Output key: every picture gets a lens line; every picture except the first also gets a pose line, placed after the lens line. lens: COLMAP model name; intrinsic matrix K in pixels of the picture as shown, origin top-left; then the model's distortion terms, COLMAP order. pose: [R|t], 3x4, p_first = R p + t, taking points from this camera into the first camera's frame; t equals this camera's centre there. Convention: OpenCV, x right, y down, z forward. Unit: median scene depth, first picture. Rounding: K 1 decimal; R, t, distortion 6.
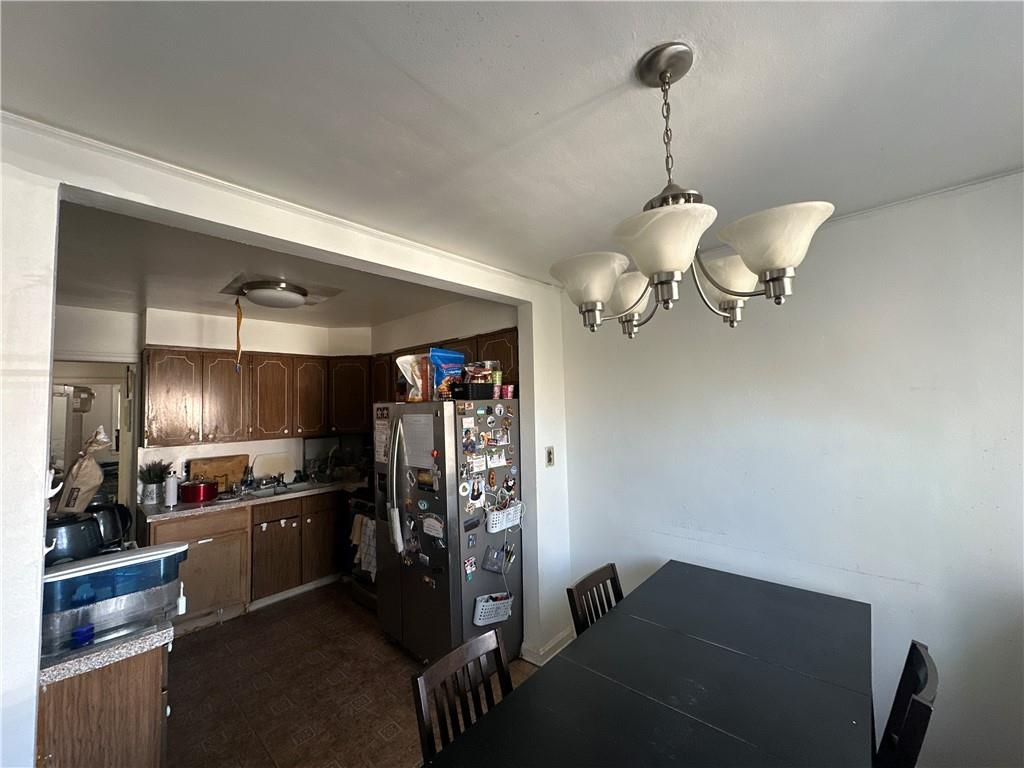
lens RADIAL K [[405.5, 0, 511.5], [0, 405.5, 385.3], [0, 0, 1]] dist [-0.000610, -0.000031]
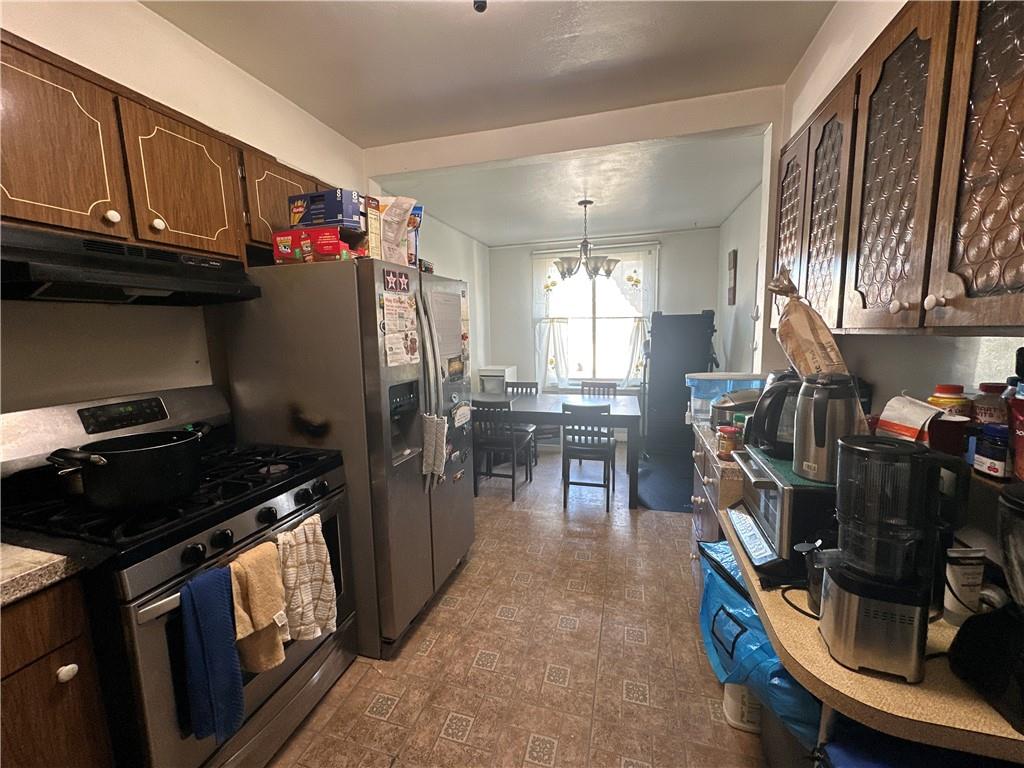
lens RADIAL K [[405.5, 0, 511.9], [0, 405.5, 381.3], [0, 0, 1]] dist [-0.000610, -0.000031]
pose [[-0.430361, -0.073108, 0.899691, -0.939822], [-0.011695, 0.997083, 0.075428, 0.169353], [-0.902581, 0.021940, -0.429960, 1.121640]]
